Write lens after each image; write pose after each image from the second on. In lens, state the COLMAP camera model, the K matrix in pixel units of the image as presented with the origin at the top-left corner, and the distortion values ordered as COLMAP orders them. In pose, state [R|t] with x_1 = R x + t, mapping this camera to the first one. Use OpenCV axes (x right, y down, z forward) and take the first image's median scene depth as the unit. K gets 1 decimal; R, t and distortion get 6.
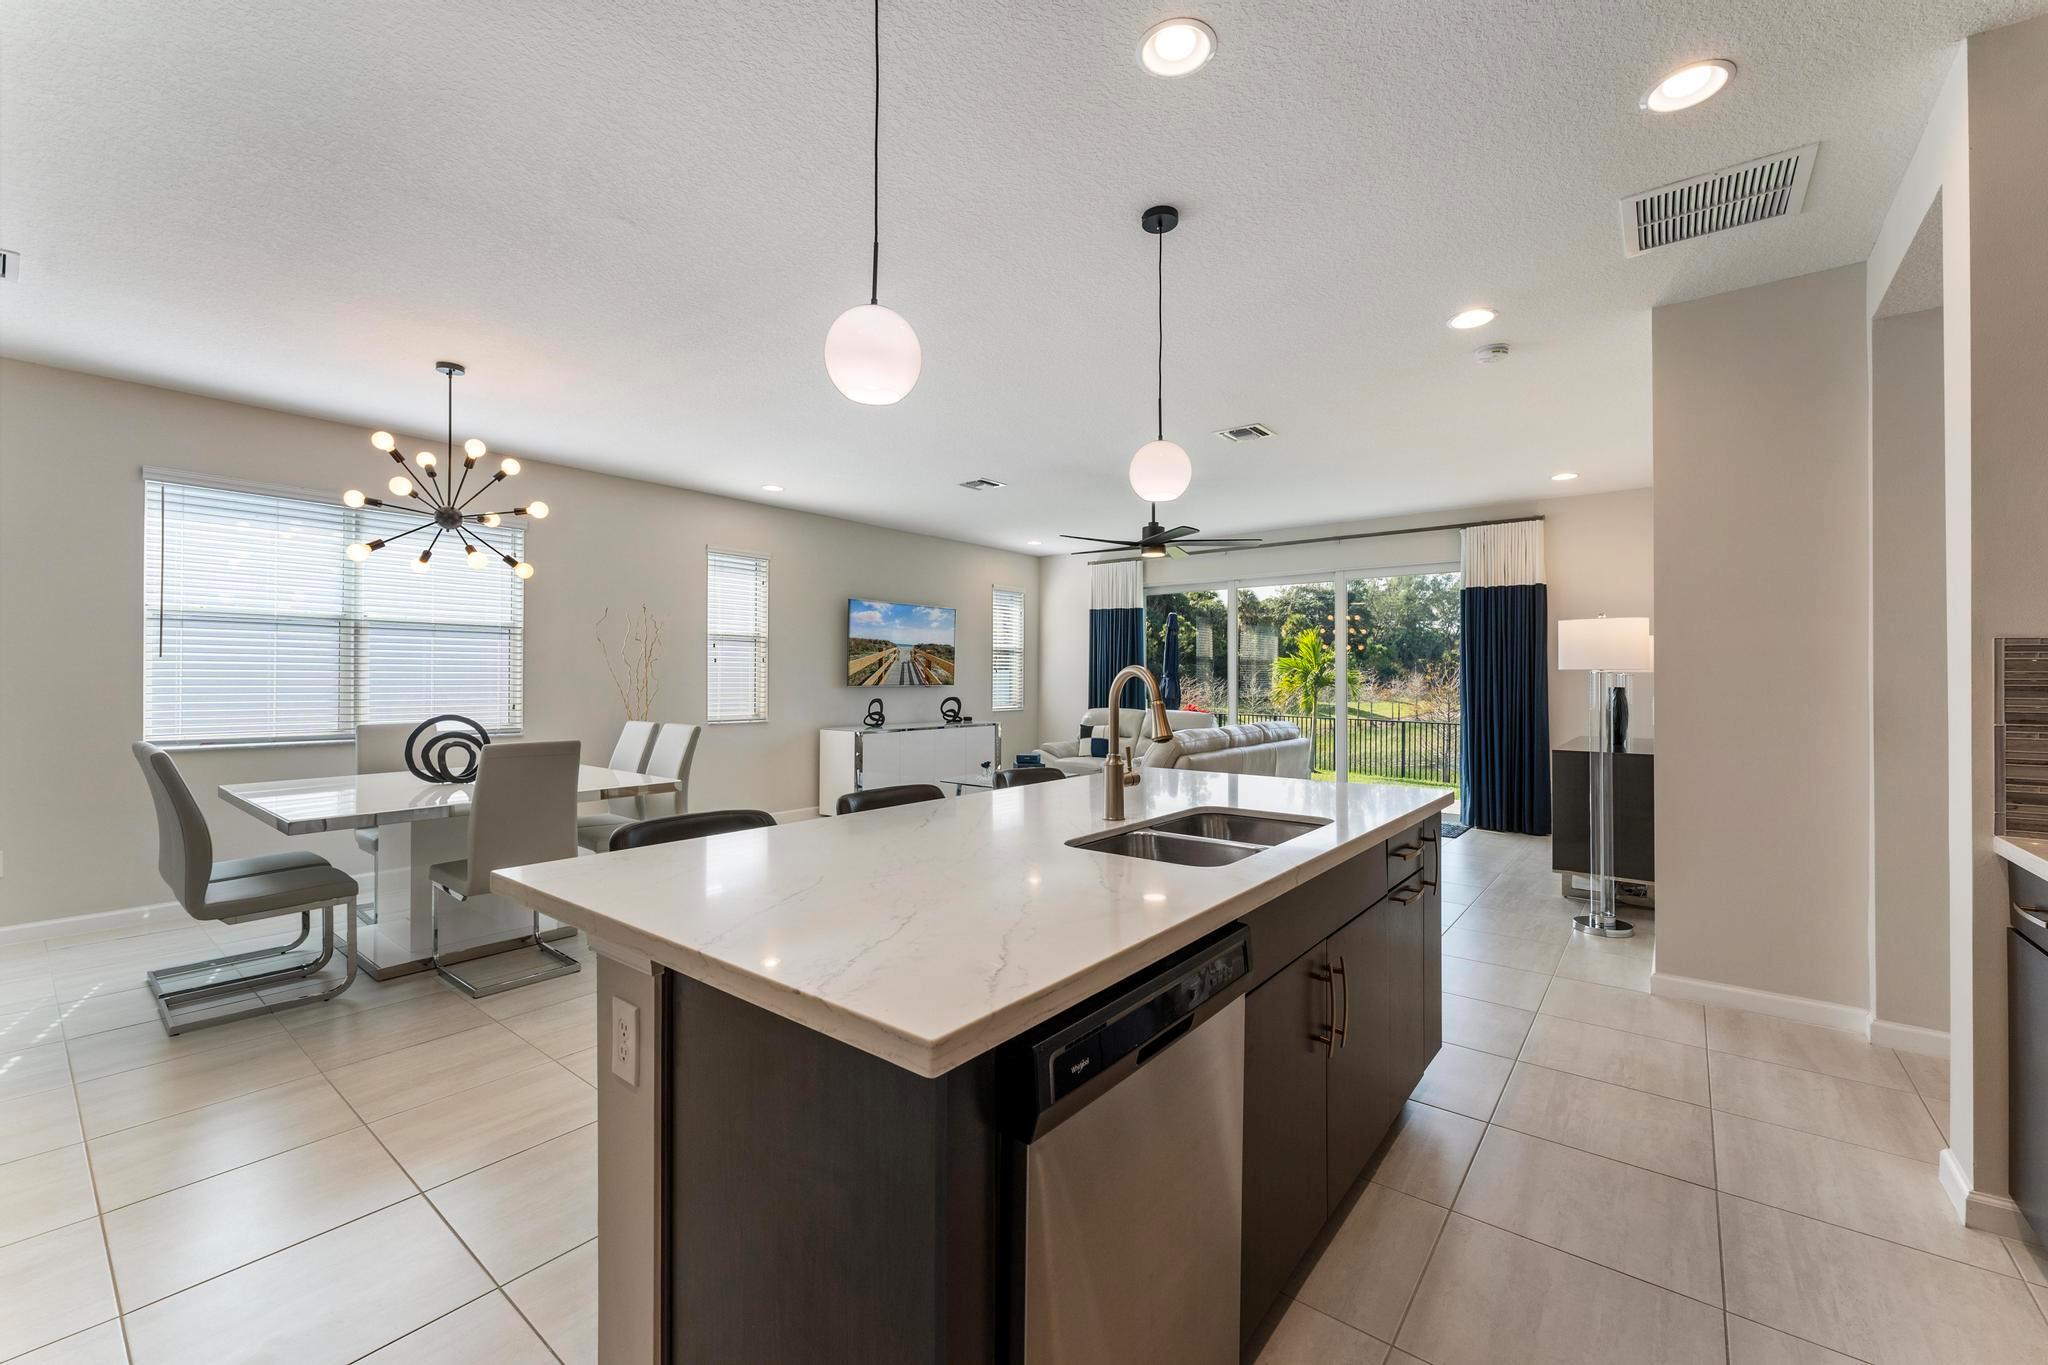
lens RADIAL K [[821.4, 0, 1033.0], [0, 821.4, 672.5], [0, 0, 1]] dist [-0.001152, -0.000108]
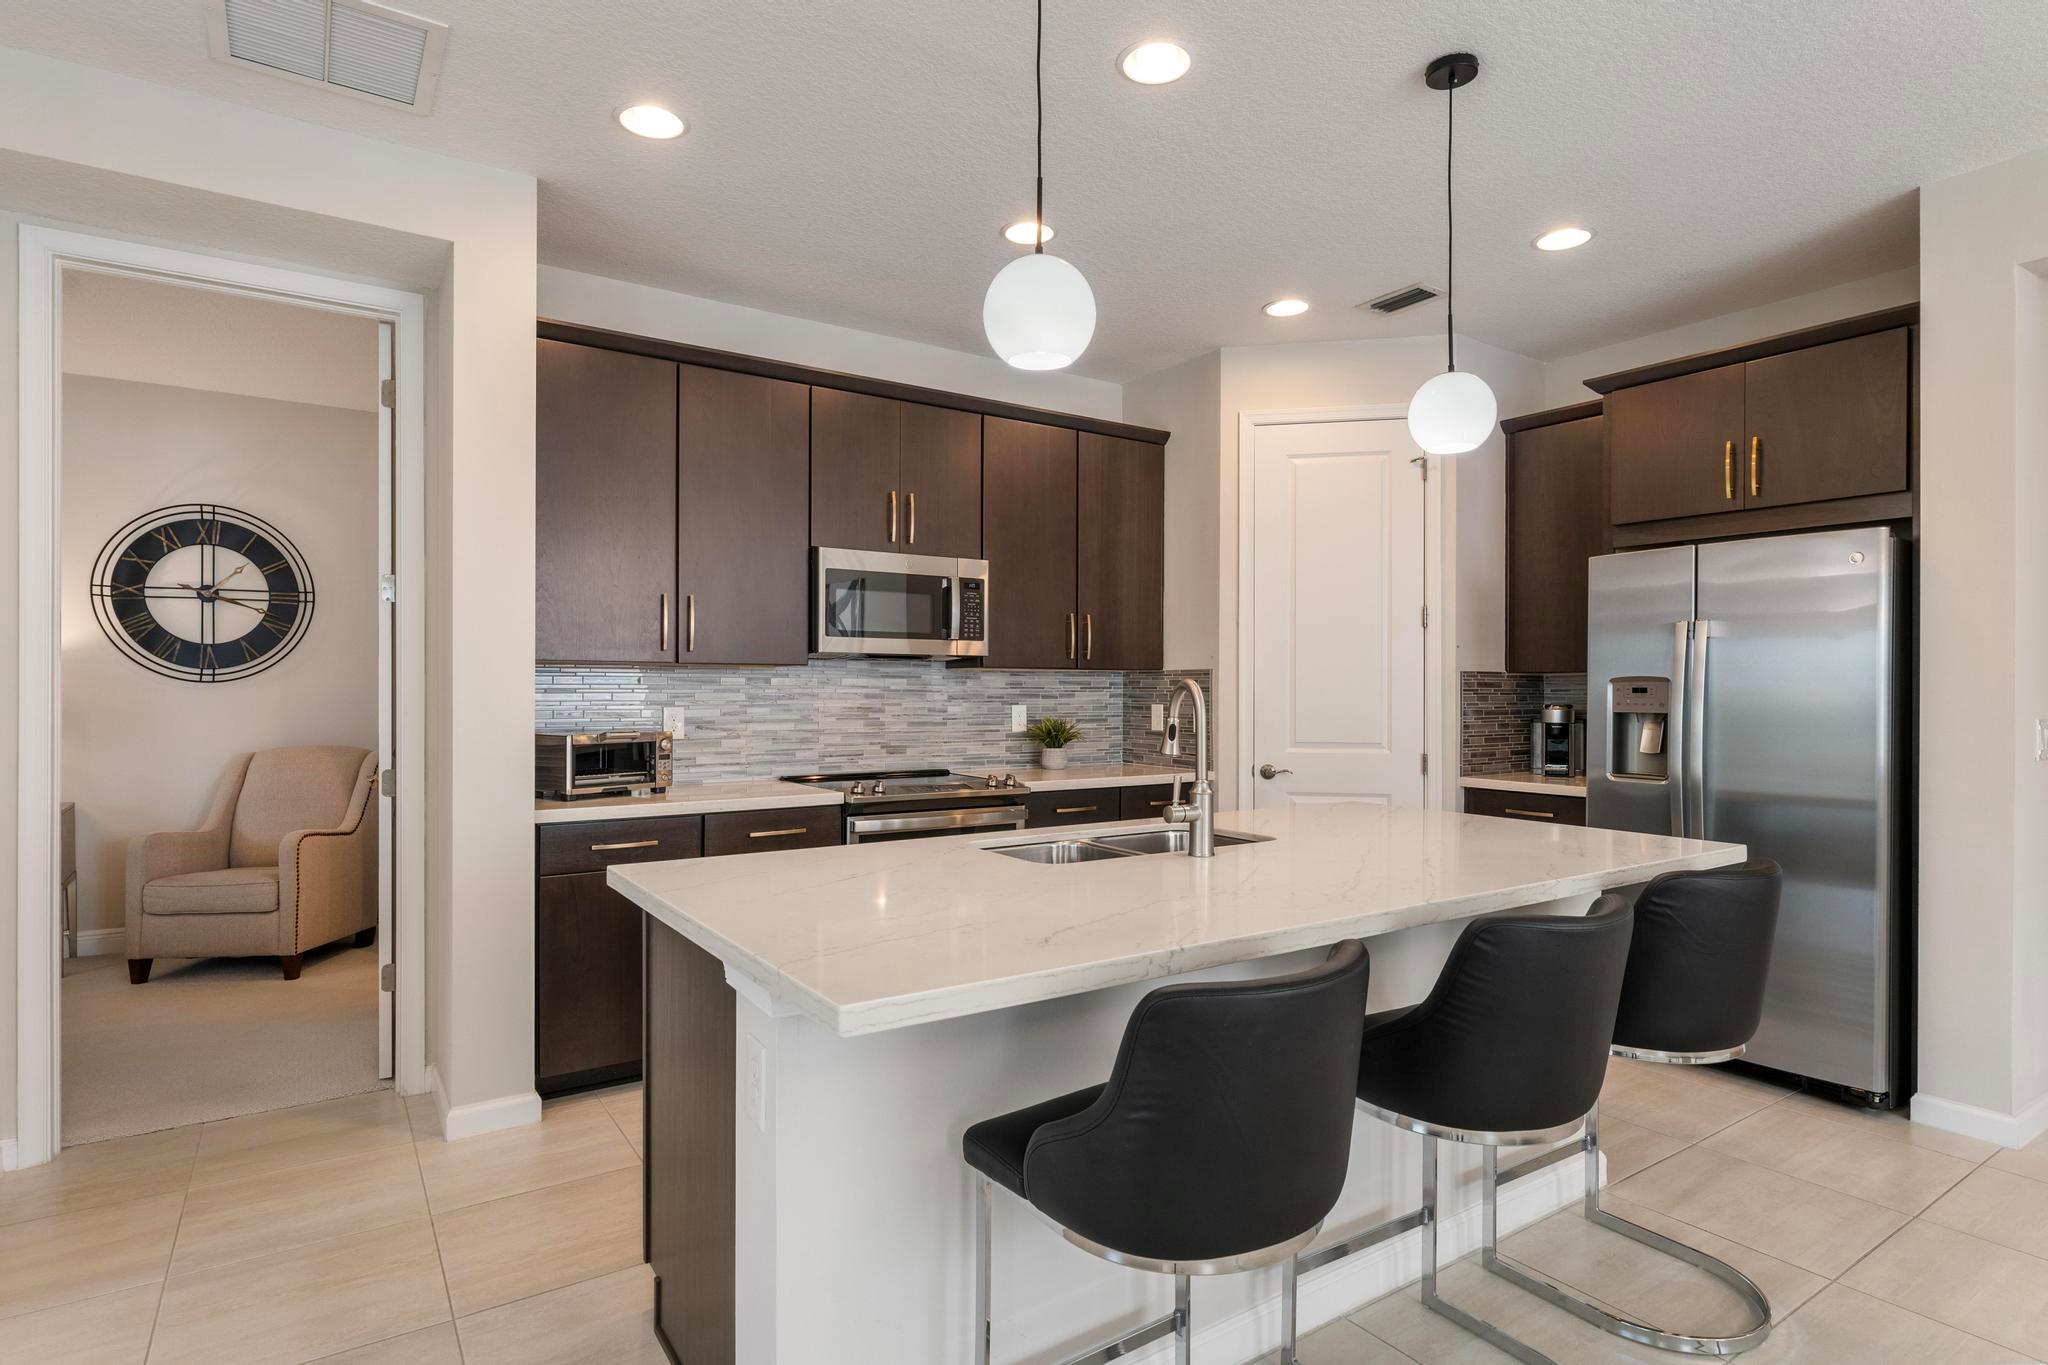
lens RADIAL K [[1059.2, 0, 1027.0], [0, 1059.2, 688.6], [0, 0, 1]] dist [-0.003780, -0.000787]
pose [[-0.952821, -0.005066, 0.303490, -0.021525], [-0.006682, 0.999968, -0.004288, 0.002806], [-0.303459, -0.006113, -0.952825, 0.701369]]
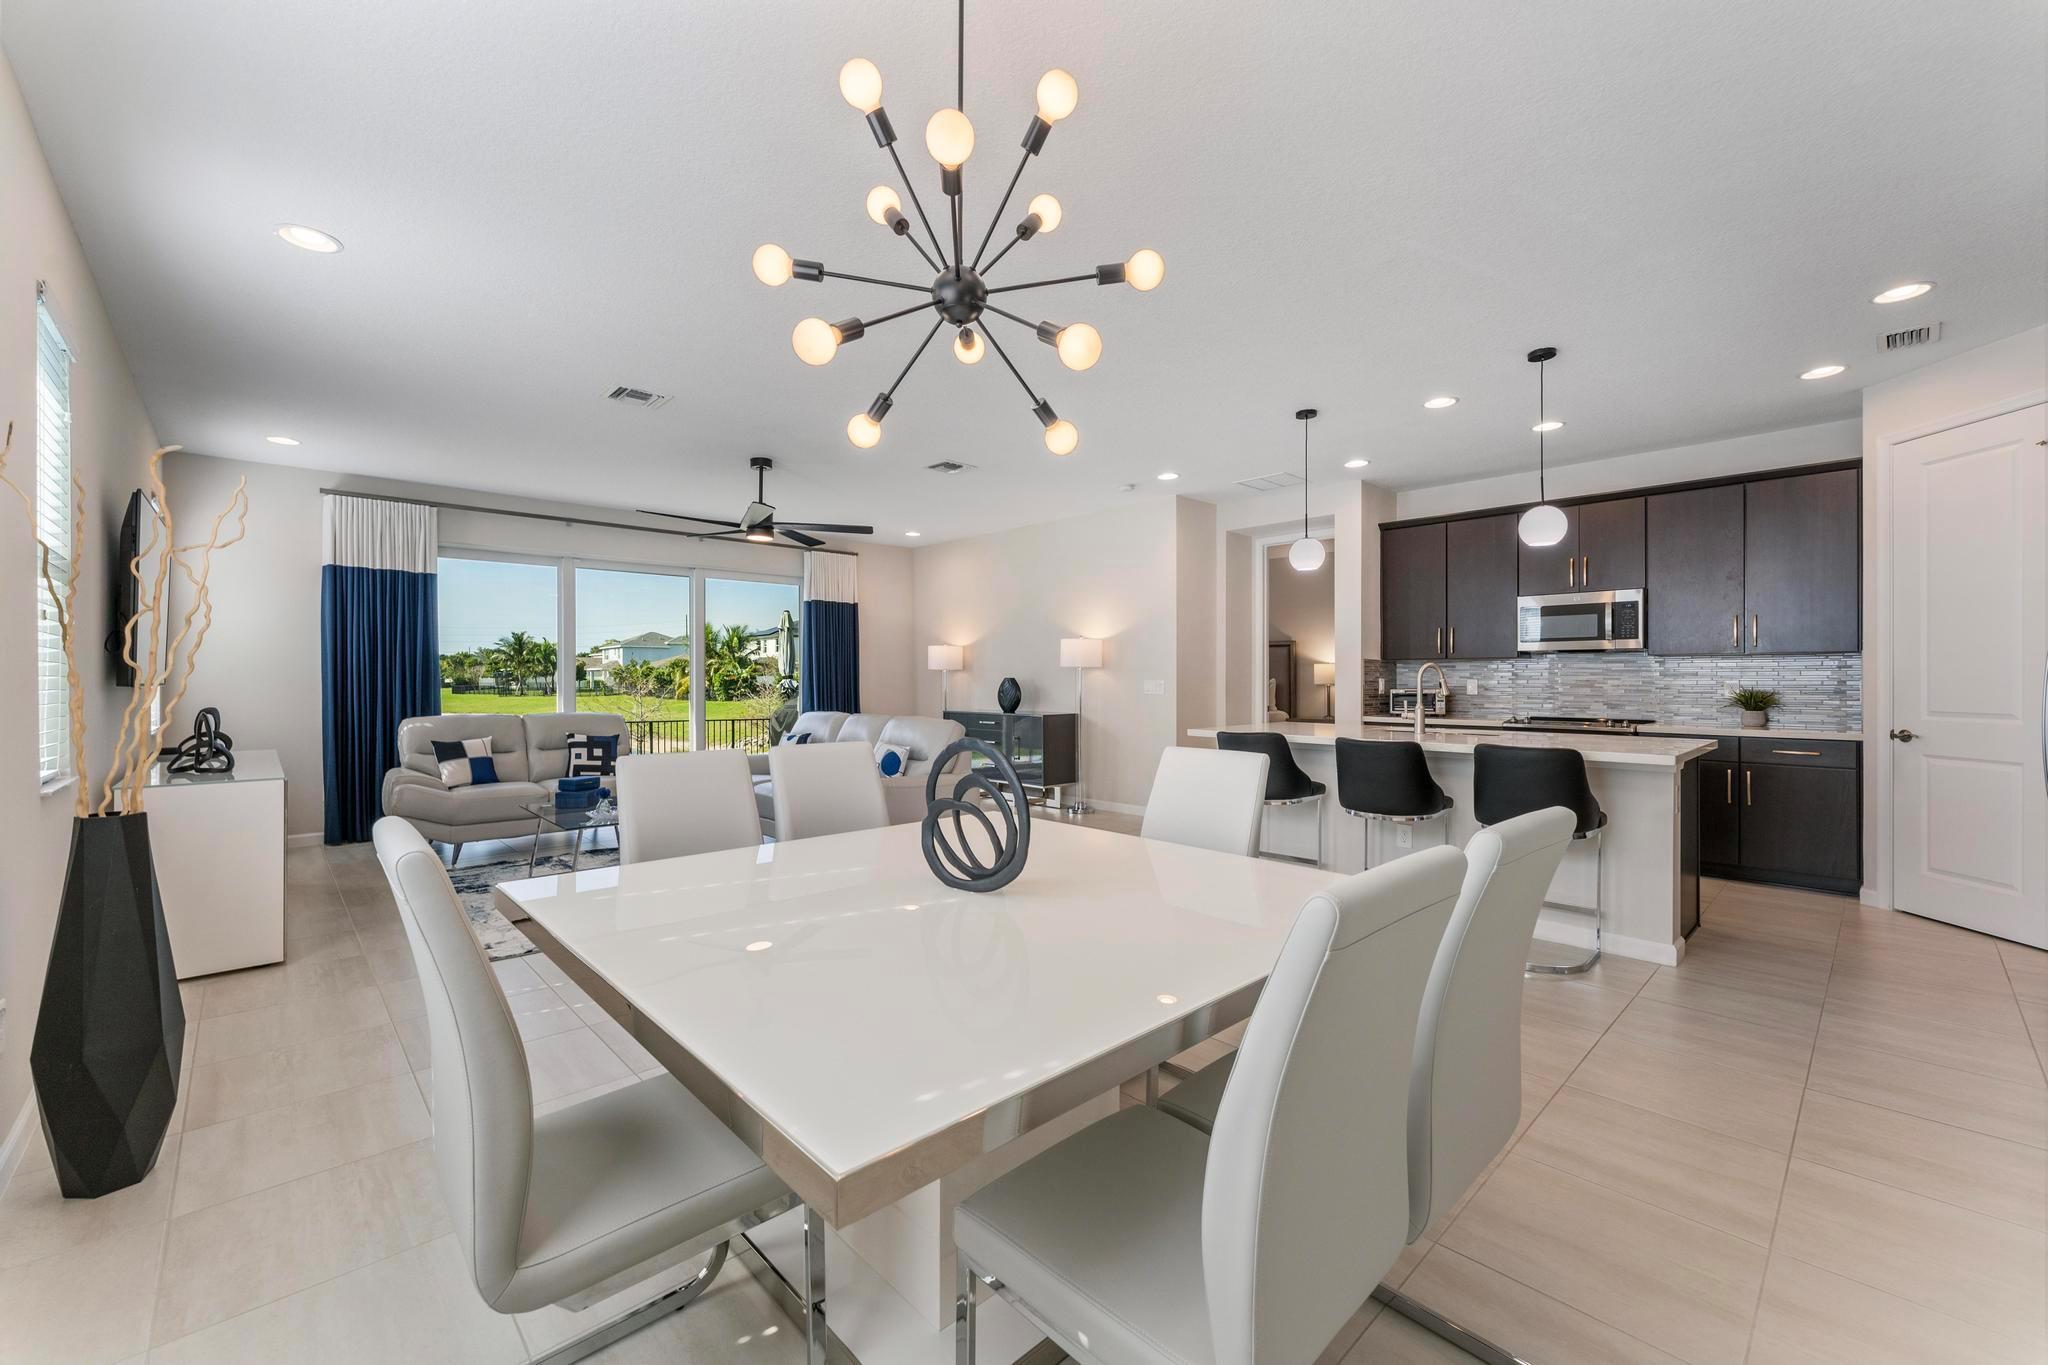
lens RADIAL K [[818.4, 0, 1028.0], [0, 818.4, 677.1], [0, 0, 1]] dist [0.000781, 0.000125]
pose [[0.141741, -0.001673, 0.989902, -0.722236], [-0.004187, 0.999989, 0.002290, 0.009850], [-0.989895, -0.004469, 0.141732, 0.567995]]
